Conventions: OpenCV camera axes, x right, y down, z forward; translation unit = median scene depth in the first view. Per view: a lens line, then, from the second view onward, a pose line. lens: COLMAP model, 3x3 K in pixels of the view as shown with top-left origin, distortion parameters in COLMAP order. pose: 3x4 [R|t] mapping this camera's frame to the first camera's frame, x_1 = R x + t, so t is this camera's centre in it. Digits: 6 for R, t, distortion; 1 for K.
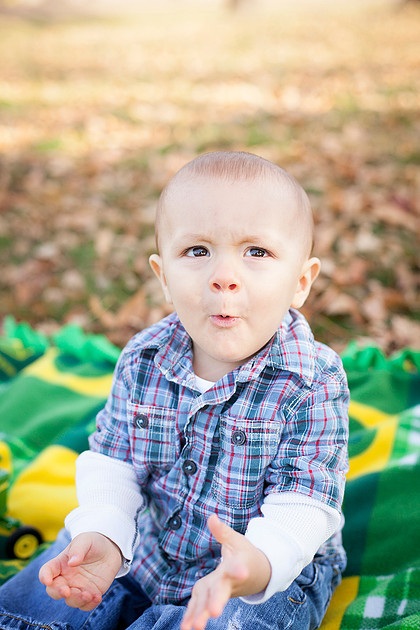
lens RADIAL K [[1008.3, 0, 210.0], [0, 1008.3, 315.0], [0, 0, 1]] dist [-0.148786, 0.199396]
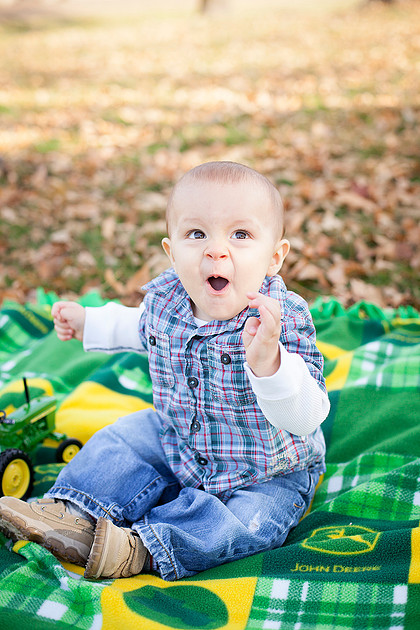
lens RADIAL K [[1008.3, 0, 210.0], [0, 1008.3, 315.0], [0, 0, 1]] dist [-0.148786, 0.199396]
pose [[0.999479, -0.022011, 0.023618, -0.017006], [0.021939, 0.999754, 0.003313, 0.028248], [-0.023685, -0.002793, 0.999716, -0.180614]]
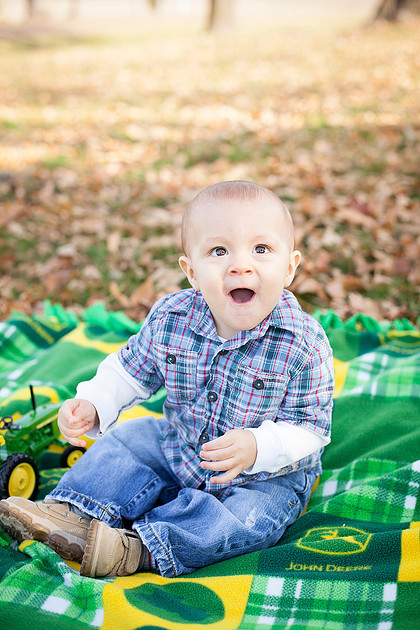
lens RADIAL K [[1008.3, 0, 210.0], [0, 1008.3, 315.0], [0, 0, 1]] dist [-0.148786, 0.199396]
pose [[0.999703, -0.016260, 0.018172, -0.013735], [0.016511, 0.999769, -0.013749, 0.033232], [-0.017945, 0.014045, 0.999740, -0.206658]]
